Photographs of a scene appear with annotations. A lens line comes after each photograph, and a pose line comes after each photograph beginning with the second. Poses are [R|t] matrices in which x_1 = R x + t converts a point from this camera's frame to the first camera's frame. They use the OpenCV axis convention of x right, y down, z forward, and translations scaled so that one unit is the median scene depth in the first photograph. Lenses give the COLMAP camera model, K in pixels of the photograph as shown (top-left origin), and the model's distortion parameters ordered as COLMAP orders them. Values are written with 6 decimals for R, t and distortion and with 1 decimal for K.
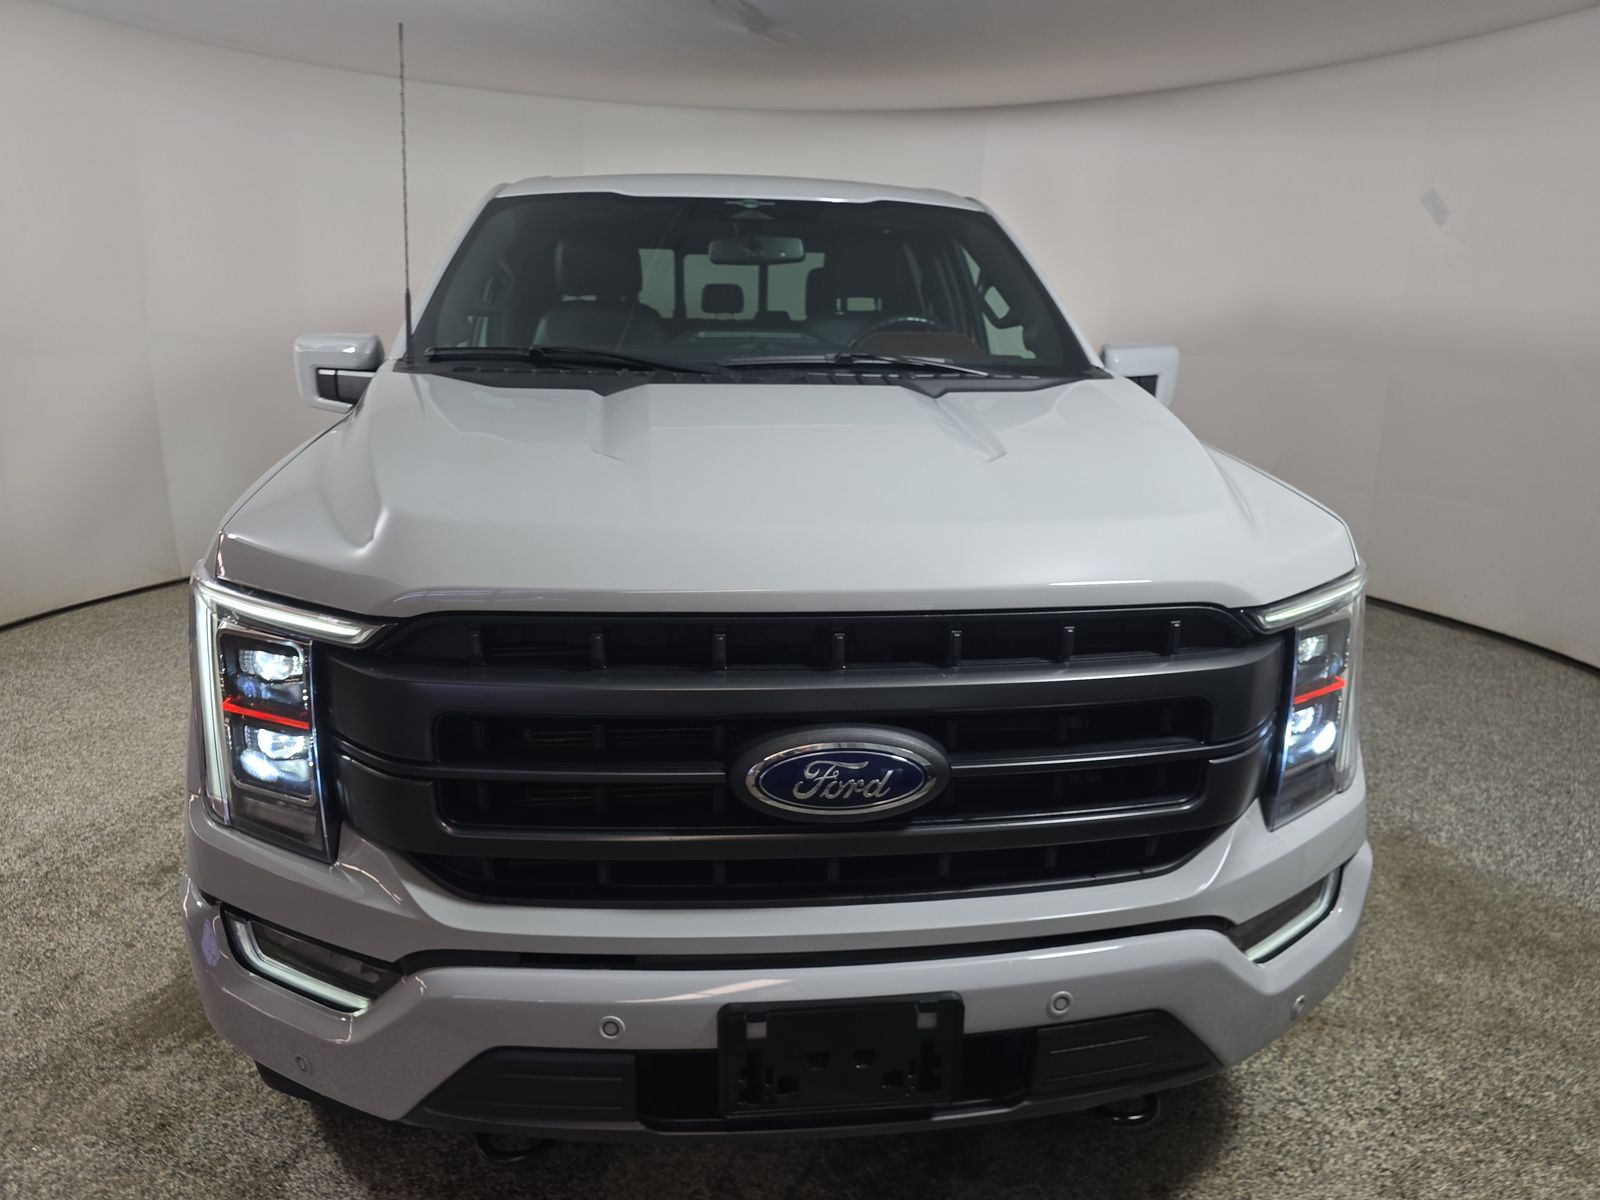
lens RADIAL K [[1098.7, 0, 802.0], [0, 1098.7, 607.8], [0, 0, 1]] dist [0.051474, -0.041643]
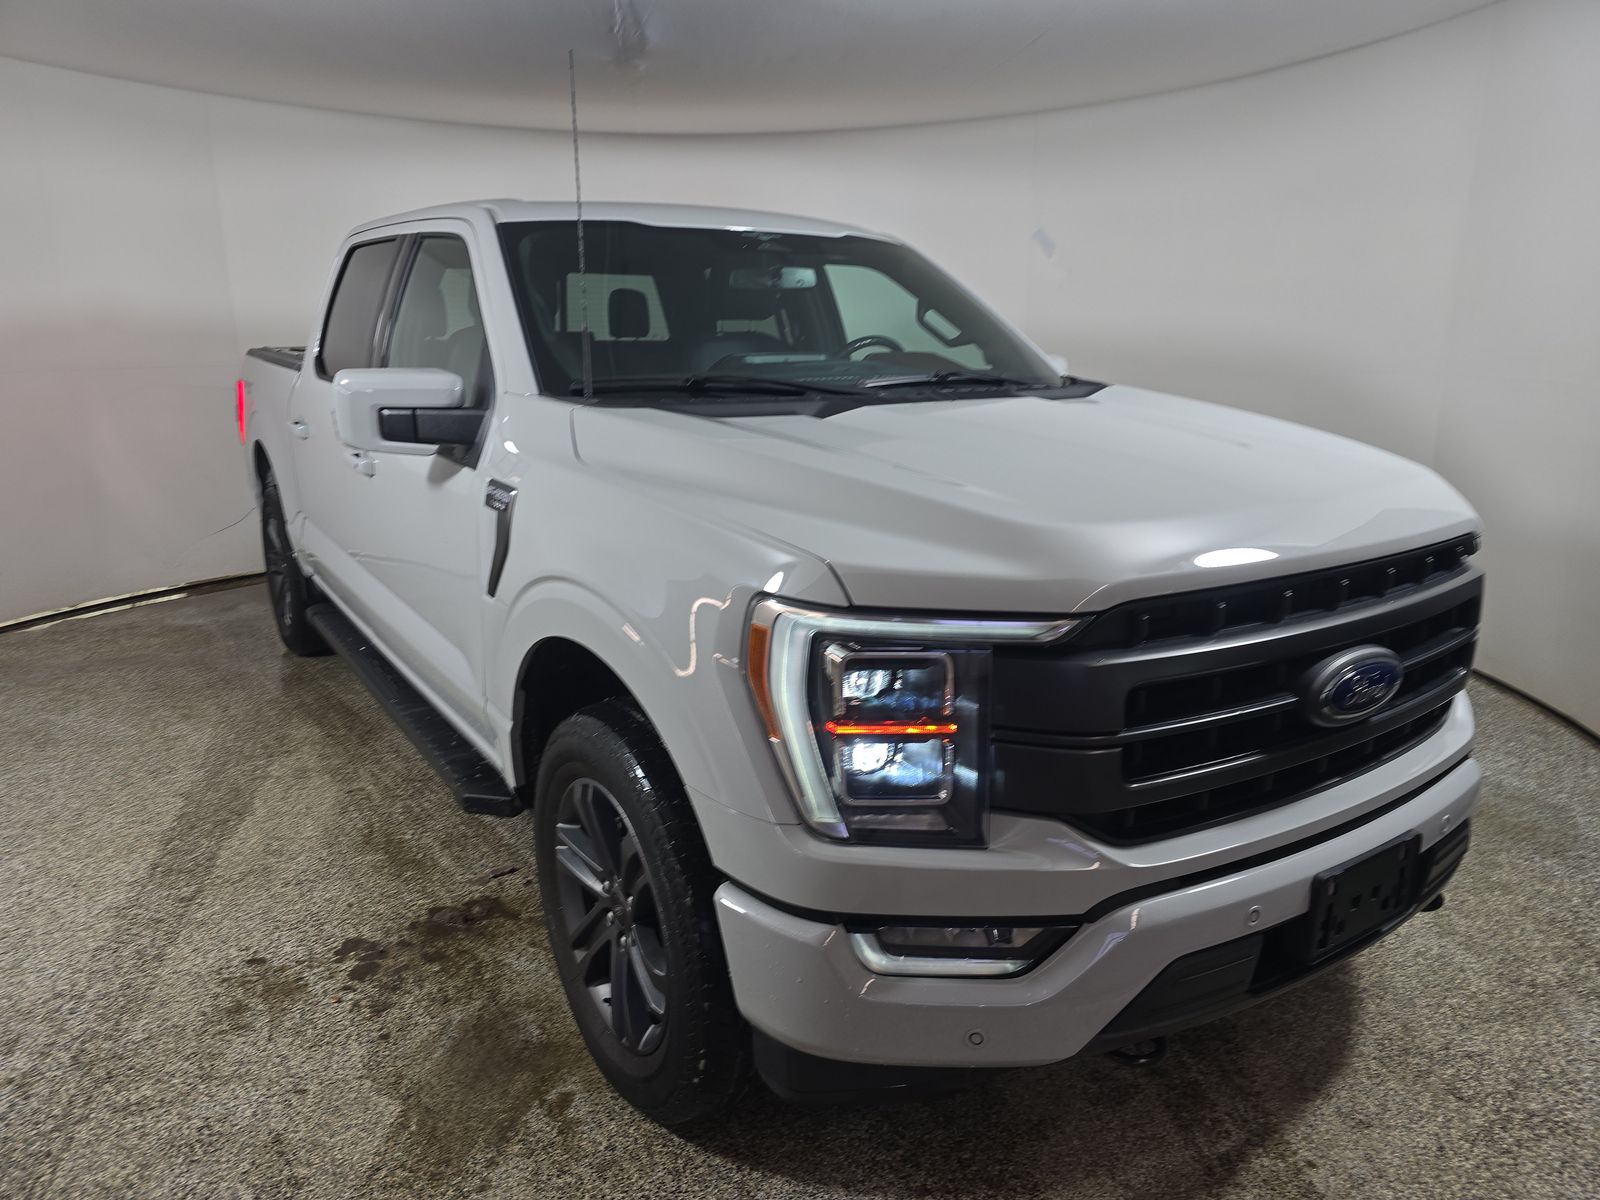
lens RADIAL K [[1098.7, 0, 808.0], [0, 1098.7, 595.2], [0, 0, 1]] dist [0.051474, -0.041643]
pose [[0.882554, -0.125324, 0.453202, -0.567034], [0.133875, 0.990909, 0.013312, -0.030763], [-0.450750, 0.048924, 0.891309, 0.045232]]
